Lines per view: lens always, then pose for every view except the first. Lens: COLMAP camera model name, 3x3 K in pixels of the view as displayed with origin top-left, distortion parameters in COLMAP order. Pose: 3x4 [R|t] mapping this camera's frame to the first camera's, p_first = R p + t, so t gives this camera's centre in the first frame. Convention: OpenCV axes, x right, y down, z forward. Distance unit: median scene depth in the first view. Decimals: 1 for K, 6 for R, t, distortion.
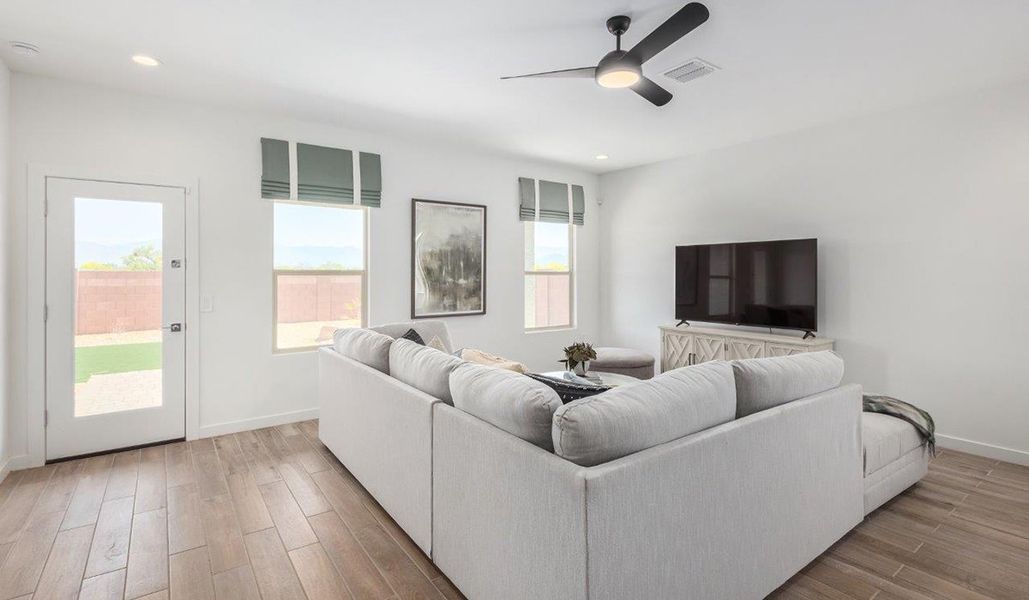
lens RADIAL K [[481.5, 0, 501.9], [0, 481.5, 268.3], [0, 0, 1]] dist [0.011077, -0.004127]
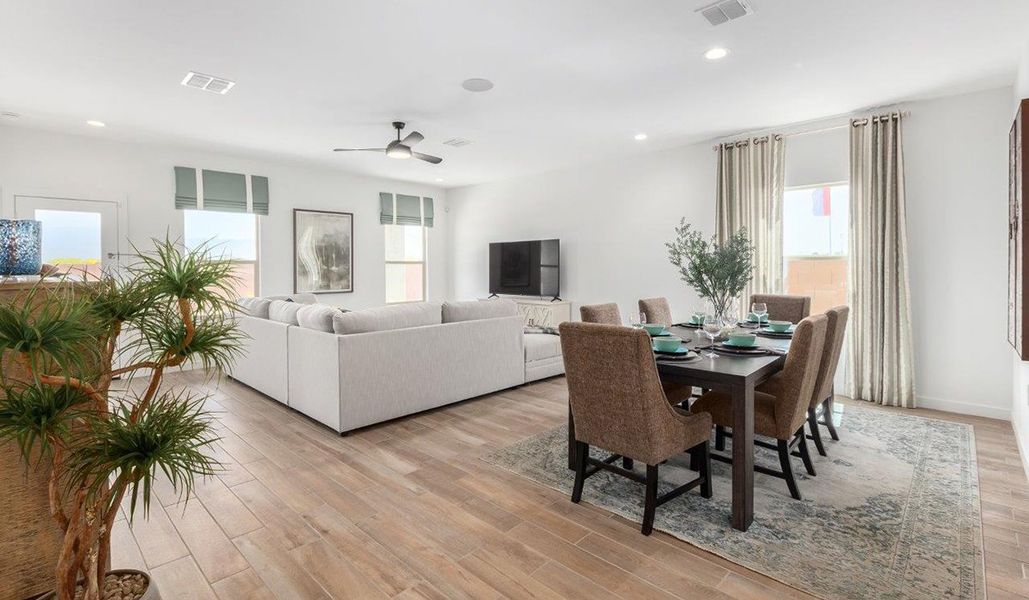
lens RADIAL K [[481.5, 0, 511.2], [0, 481.5, 269.1], [0, 0, 1]] dist [0.011077, -0.004127]
pose [[0.982441, -0.007610, 0.186419, 0.158851], [0.004625, 0.999854, 0.016443, 0.008946], [-0.186517, -0.015292, 0.982333, -0.453834]]
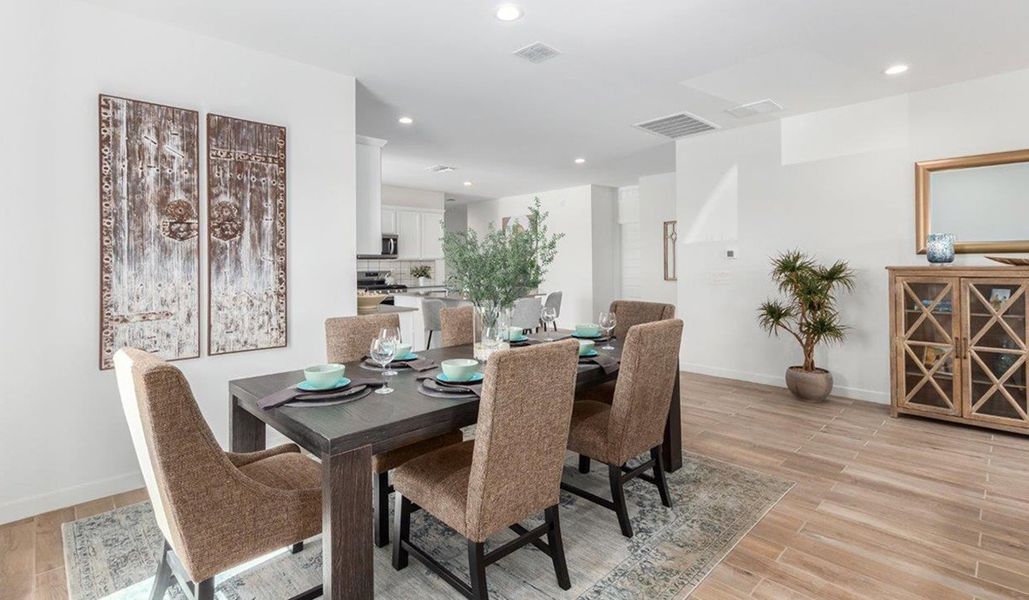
lens RADIAL K [[481.5, 0, 514.2], [0, 481.5, 262.2], [0, 0, 1]] dist [0.011077, -0.004127]
pose [[-0.988117, 0.006170, -0.153583, 0.612996], [0.008730, 0.999834, -0.015999, 0.023786], [0.153458, -0.017150, -0.988006, 0.629914]]
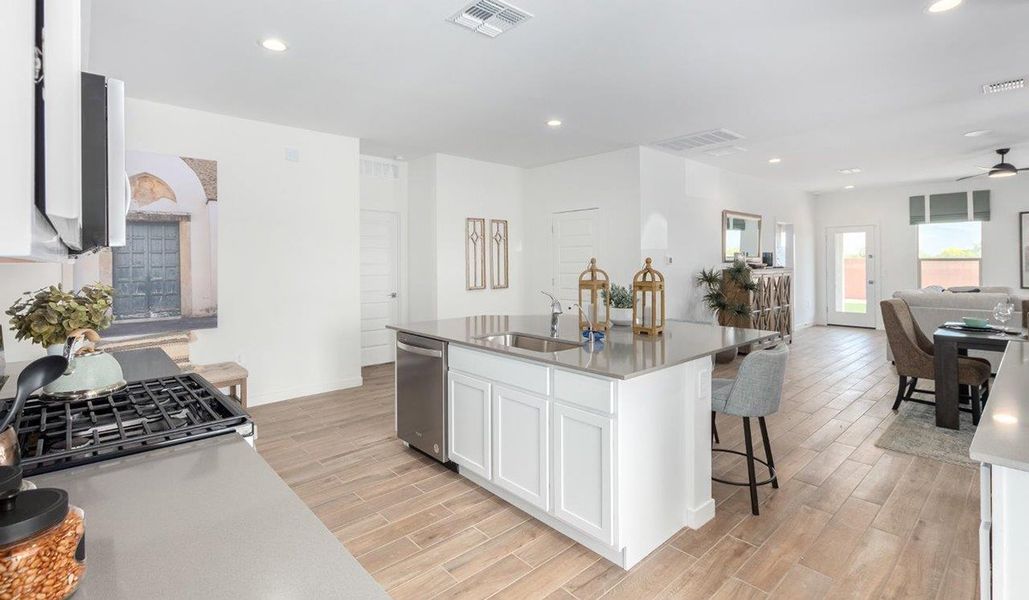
lens RADIAL K [[481.5, 0, 518.3], [0, 481.5, 261.8], [0, 0, 1]] dist [0.011077, -0.004127]
pose [[0.127408, -0.002529, -0.991847, 1.119575], [0.017688, 0.999844, -0.000278, -0.009217], [0.991693, -0.017509, 0.127433, -0.794234]]
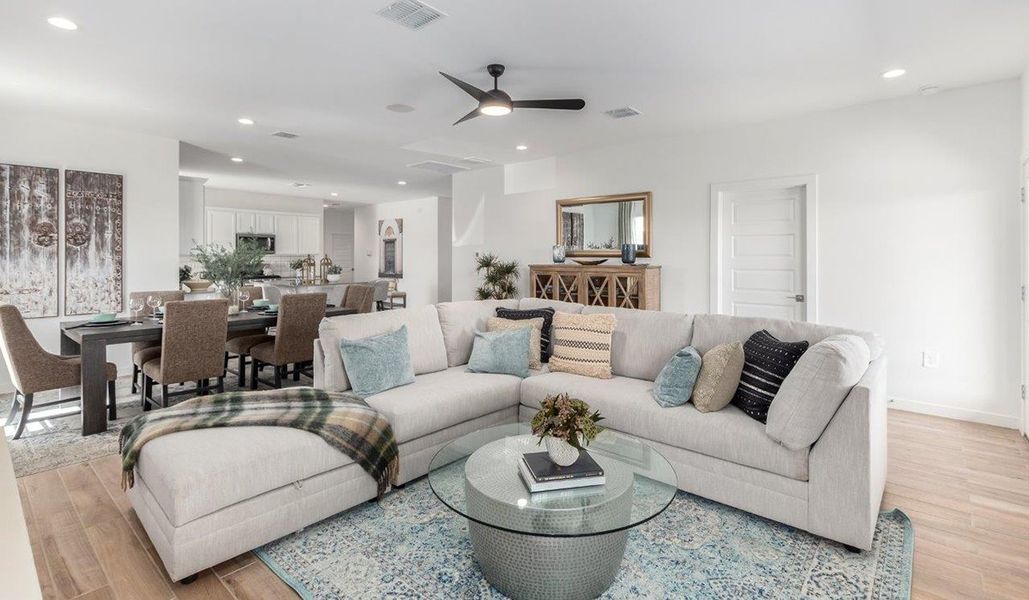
lens RADIAL K [[481.5, 0, 523.0], [0, 481.5, 256.4], [0, 0, 1]] dist [0.011077, -0.004127]
pose [[-0.969868, -0.002887, -0.243613, 0.242807], [0.000246, 0.999918, -0.012831, 0.017978], [0.243630, -0.012504, -0.969788, 1.150665]]
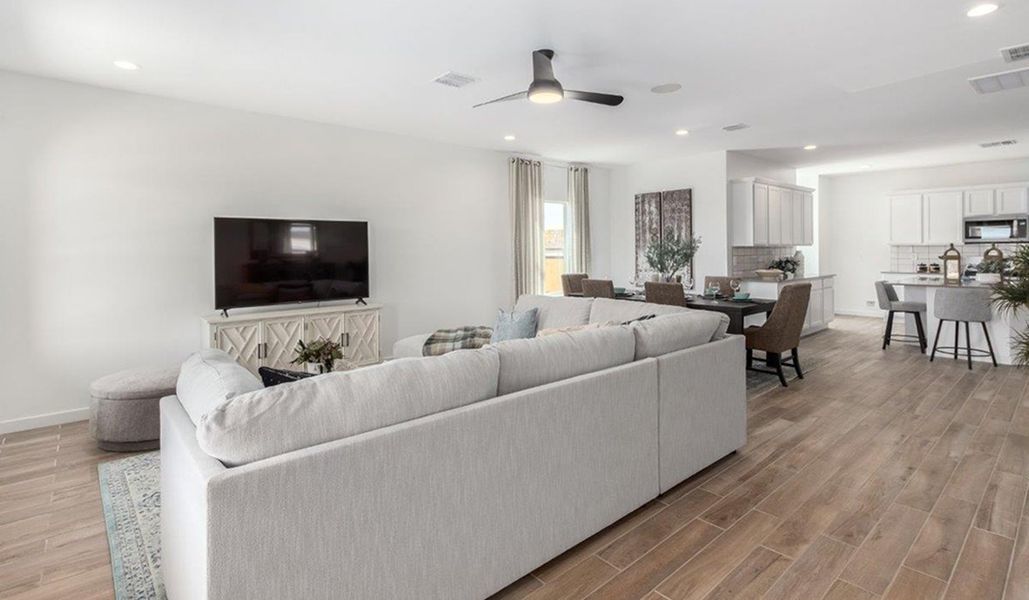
lens RADIAL K [[506.4, 0, 529.5], [0, 506.4, 249.9], [0, 0, 1]] dist [0.022829, 0.000261]
pose [[-0.142560, -0.008559, 0.989749, -0.550632], [-0.004170, 0.999959, 0.008046, -0.001724], [-0.989777, -0.002980, -0.142590, 0.618613]]
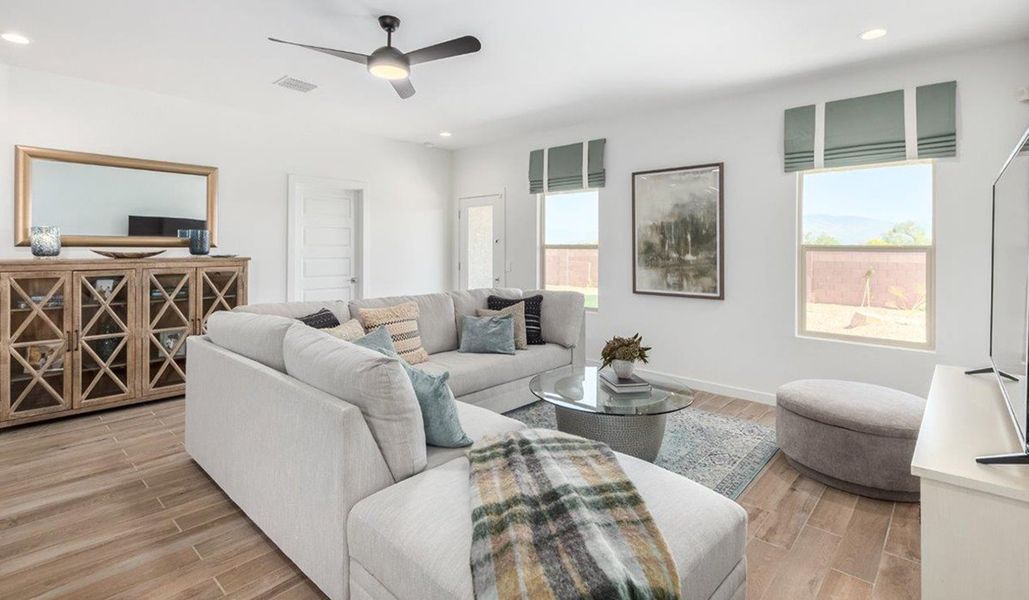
lens RADIAL K [[481.5, 0, 512.0], [0, 481.5, 248.1], [0, 0, 1]] dist [0.011077, -0.004127]
pose [[0.209474, 0.002114, -0.977812, 0.695627], [0.003490, 0.999990, 0.002909, 0.006994], [0.977808, -0.004022, 0.209464, 0.514851]]
